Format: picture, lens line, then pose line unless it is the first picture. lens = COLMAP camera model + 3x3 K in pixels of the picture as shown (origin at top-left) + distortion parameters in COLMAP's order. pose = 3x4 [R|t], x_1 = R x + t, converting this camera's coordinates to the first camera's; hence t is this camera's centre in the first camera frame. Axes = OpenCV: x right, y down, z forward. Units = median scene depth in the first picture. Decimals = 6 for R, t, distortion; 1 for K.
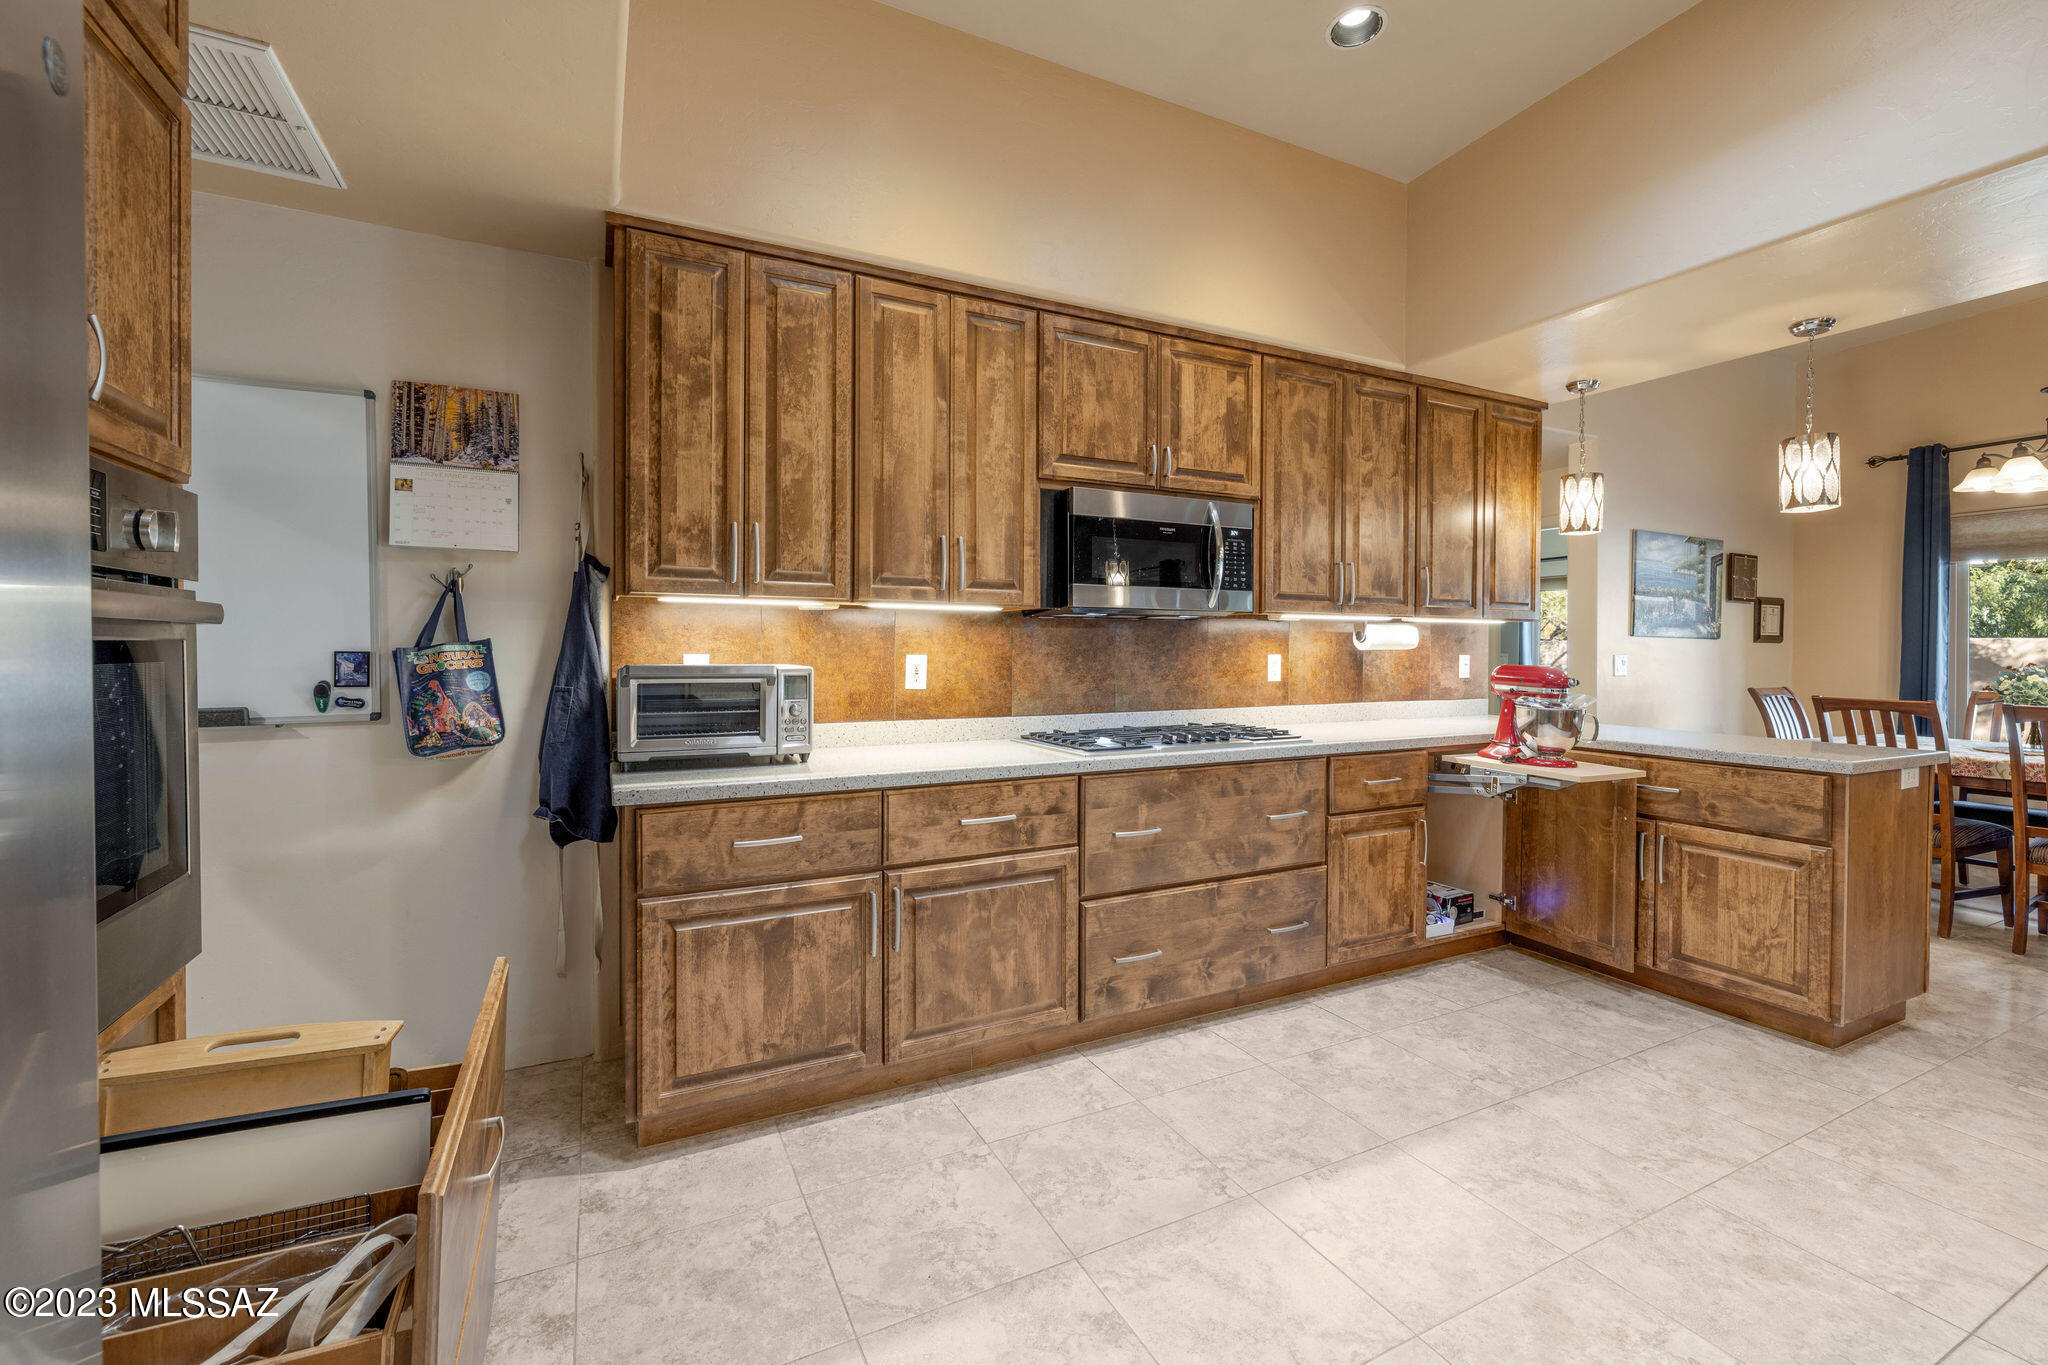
lens RADIAL K [[869.9, 0, 1034.8], [0, 869.9, 660.0], [0, 0, 1]] dist [-0.000488, 0.000005]
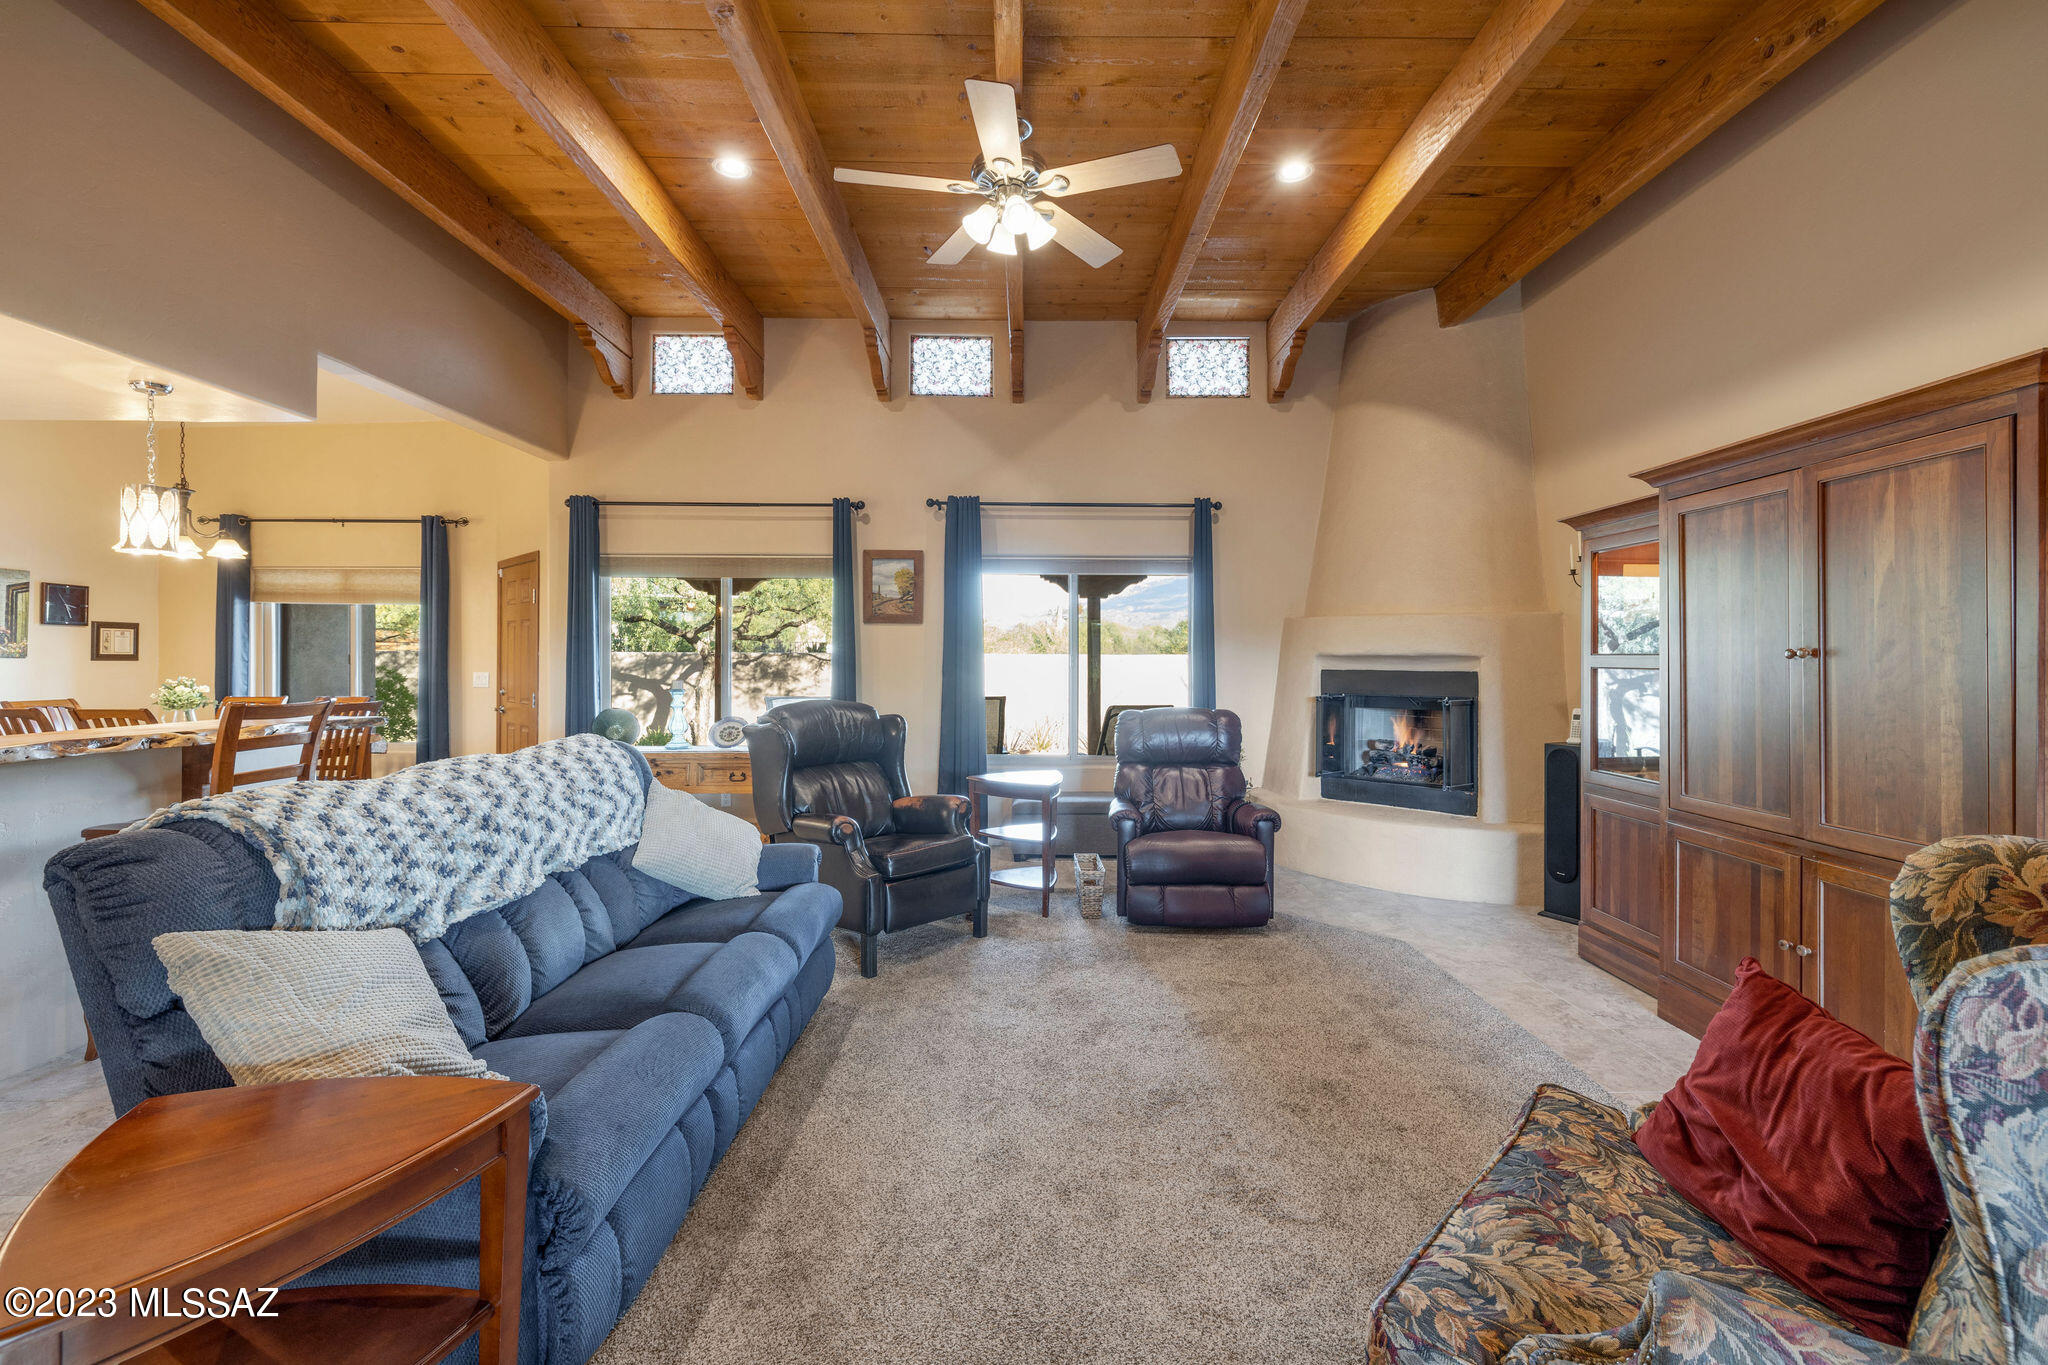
lens RADIAL K [[861.5, 0, 1020.0], [0, 861.5, 658.3], [0, 0, 1]] dist [0.001017, 0.000109]
pose [[0.449329, -0.000738, 0.893366, 0.614962], [0.009543, 0.999947, -0.003974, -0.010574], [-0.893315, 0.010311, 0.449312, -1.138599]]
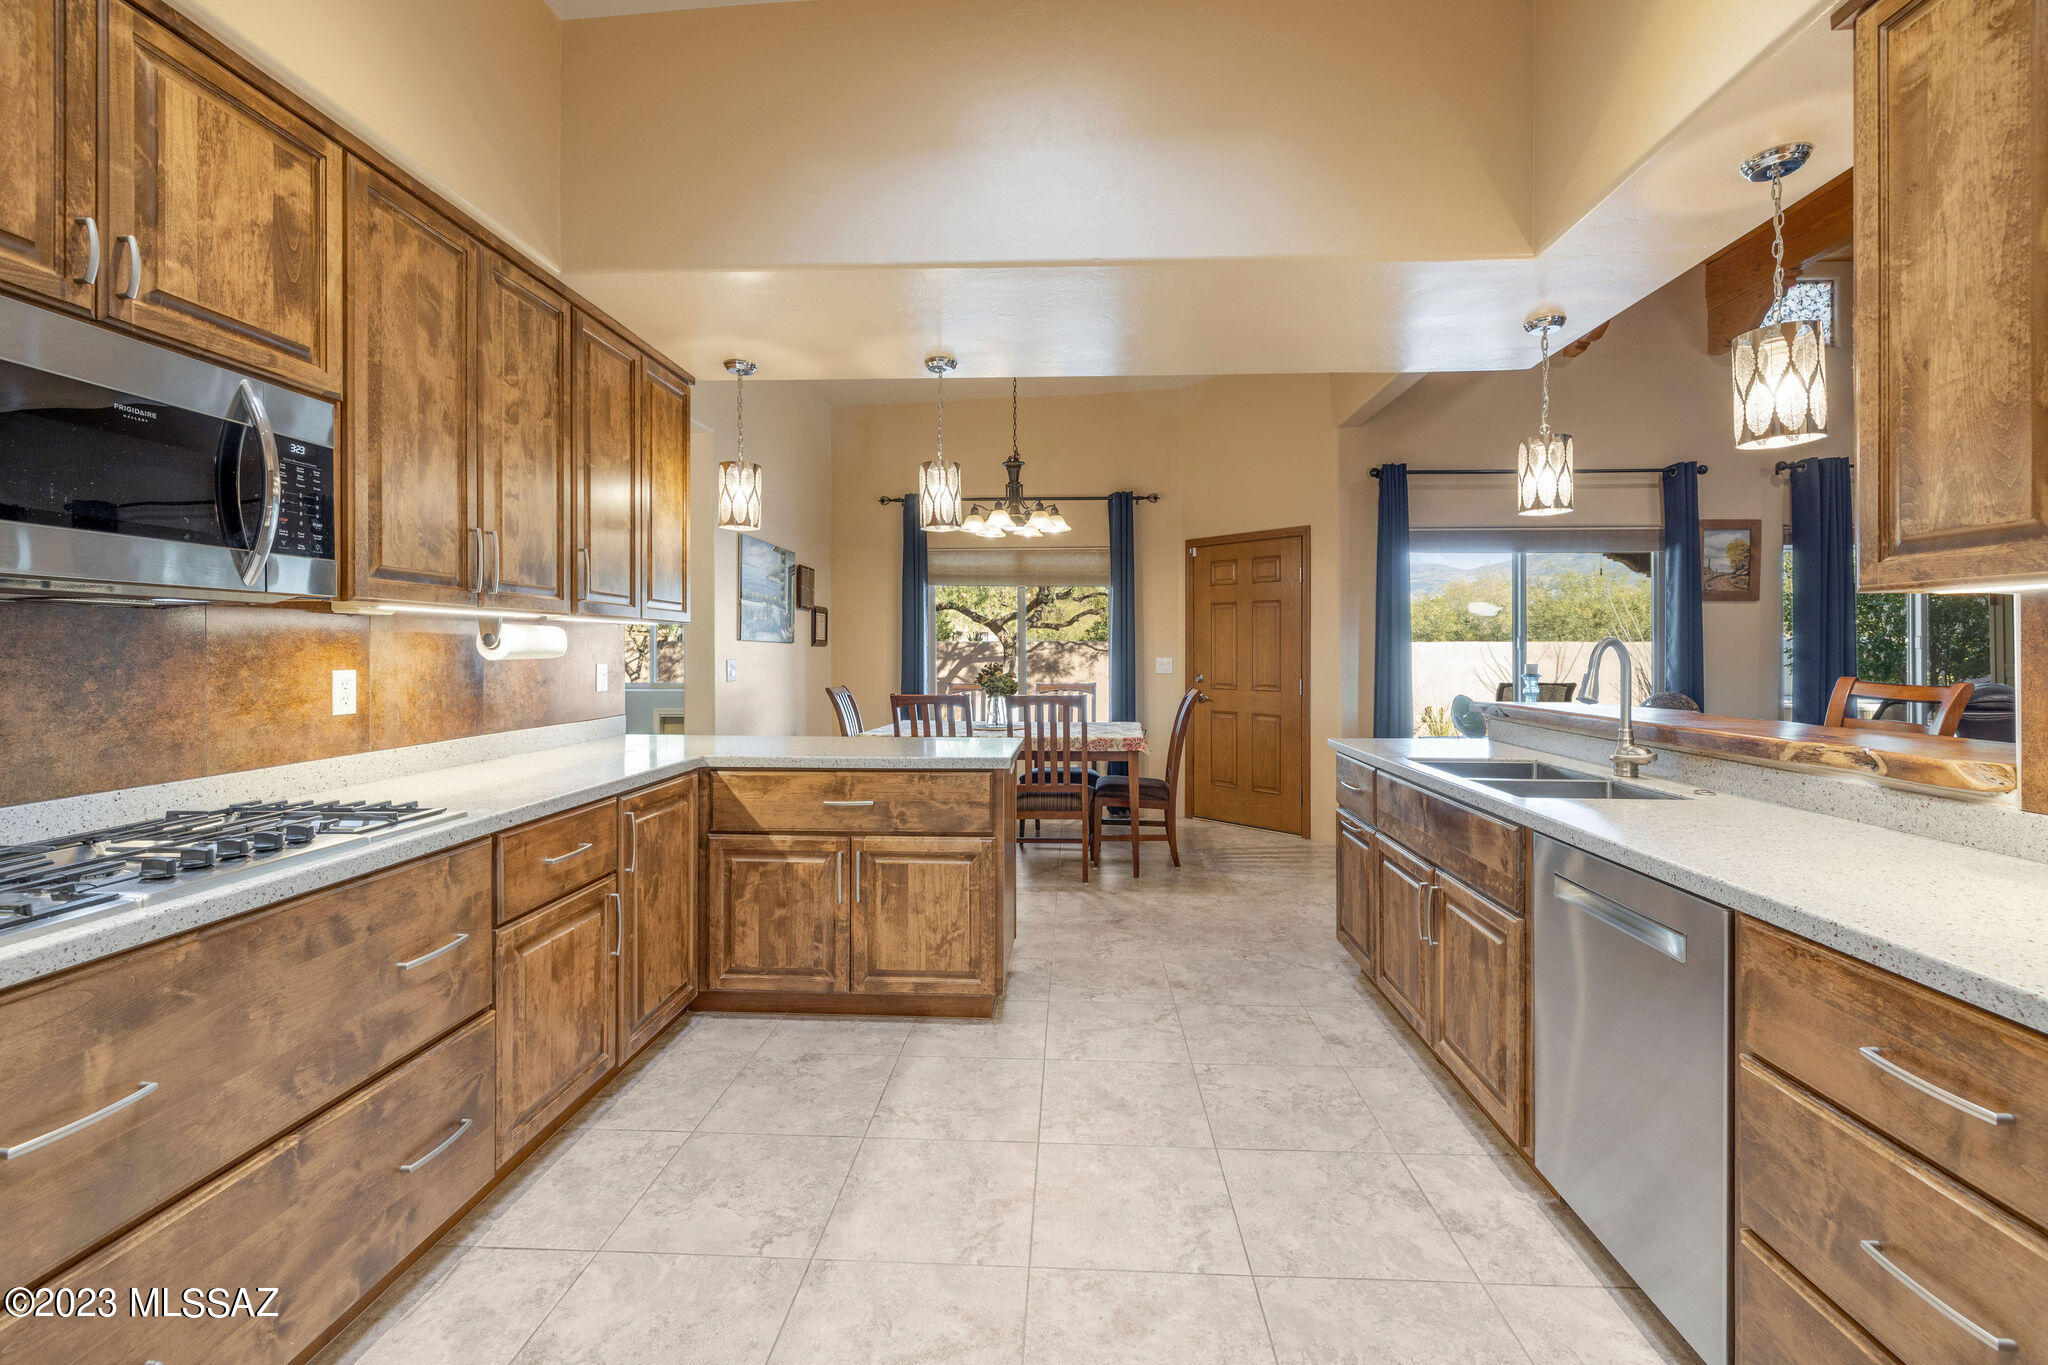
lens RADIAL K [[871.8, 0, 1035.5], [0, 871.8, 649.4], [0, 0, 1]] dist [0.001452, -0.000216]
pose [[0.494596, -0.003470, 0.869116, -0.014735], [0.013645, 0.999900, -0.003772, -0.013963], [-0.869016, 0.013725, 0.494594, 0.339924]]
